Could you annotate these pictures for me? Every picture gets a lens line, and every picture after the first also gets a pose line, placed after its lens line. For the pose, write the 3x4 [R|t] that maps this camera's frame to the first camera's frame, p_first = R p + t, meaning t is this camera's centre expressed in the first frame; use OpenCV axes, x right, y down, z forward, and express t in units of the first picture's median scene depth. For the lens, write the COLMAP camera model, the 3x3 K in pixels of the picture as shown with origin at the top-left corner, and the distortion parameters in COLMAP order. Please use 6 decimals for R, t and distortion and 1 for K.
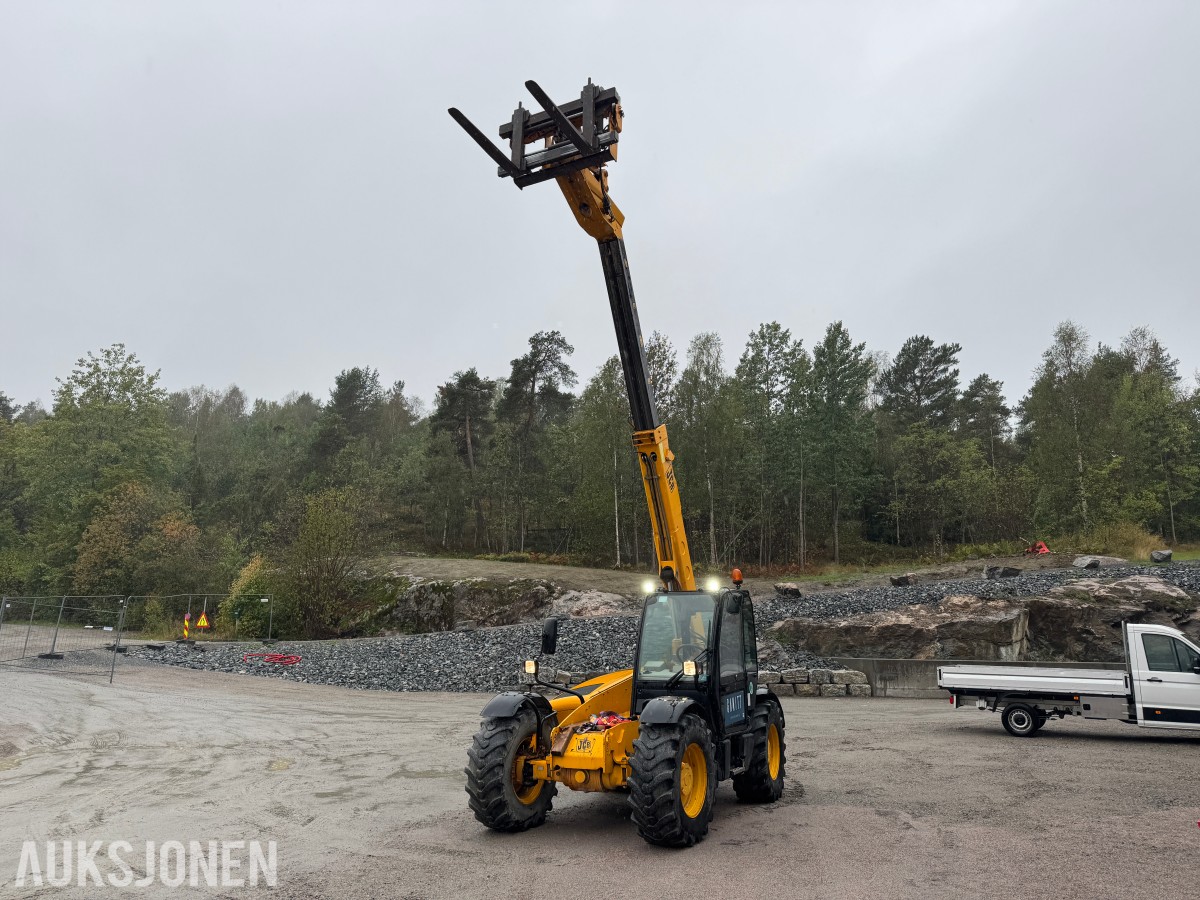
lens RADIAL K [[835.4, 0, 604.9], [0, 835.4, 449.2], [0, 0, 1]] dist [0.109982, -0.150086]
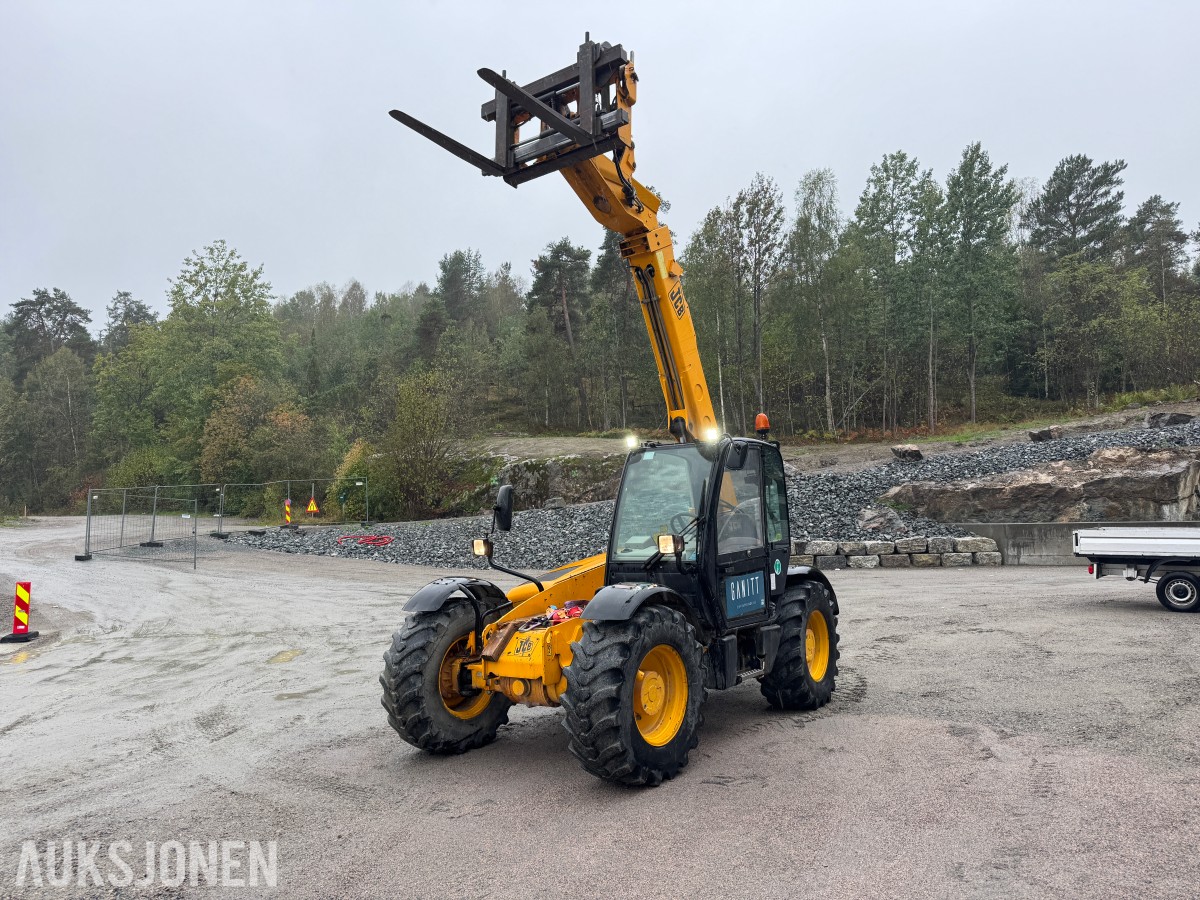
lens RADIAL K [[835.4, 0, 604.9], [0, 835.4, 449.2], [0, 0, 1]] dist [0.109982, -0.150086]
pose [[0.986804, -0.043267, -0.156034, 0.044399], [0.065103, 0.988336, 0.137671, 0.021173], [0.148258, -0.146013, 0.978110, 0.082330]]
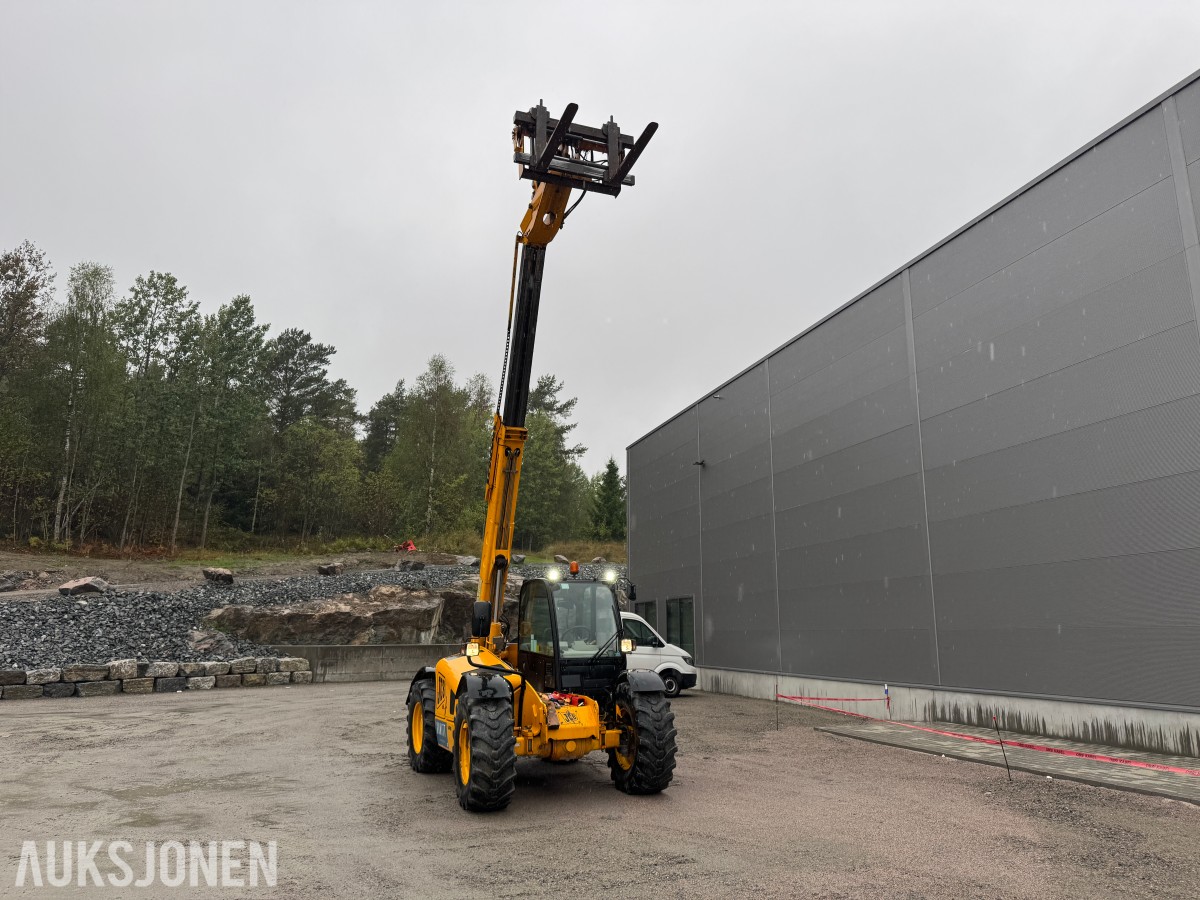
lens RADIAL K [[835.4, 0, 604.9], [0, 835.4, 449.2], [0, 0, 1]] dist [0.109982, -0.150086]
pose [[0.660604, 0.154695, 0.734623, -0.223670], [-0.163409, 0.984707, -0.060412, 0.017776], [-0.732734, -0.080135, 0.675780, 0.068204]]
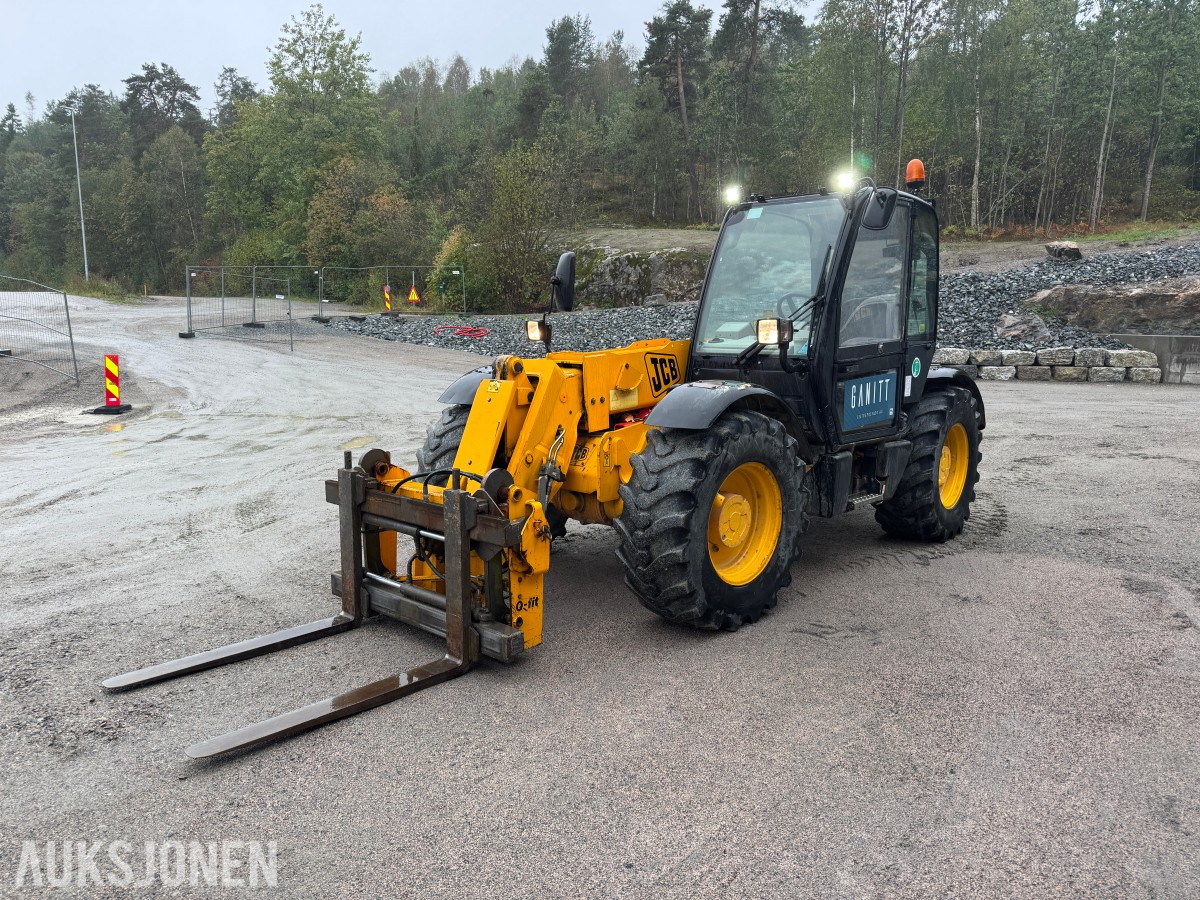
lens RADIAL K [[835.4, 0, 604.9], [0, 835.4, 449.2], [0, 0, 1]] dist [0.109982, -0.150086]
pose [[0.959331, 0.046141, -0.278488, 0.041411], [0.058467, 0.932679, 0.355937, 0.036261], [0.276164, -0.357743, 0.892050, 0.126104]]
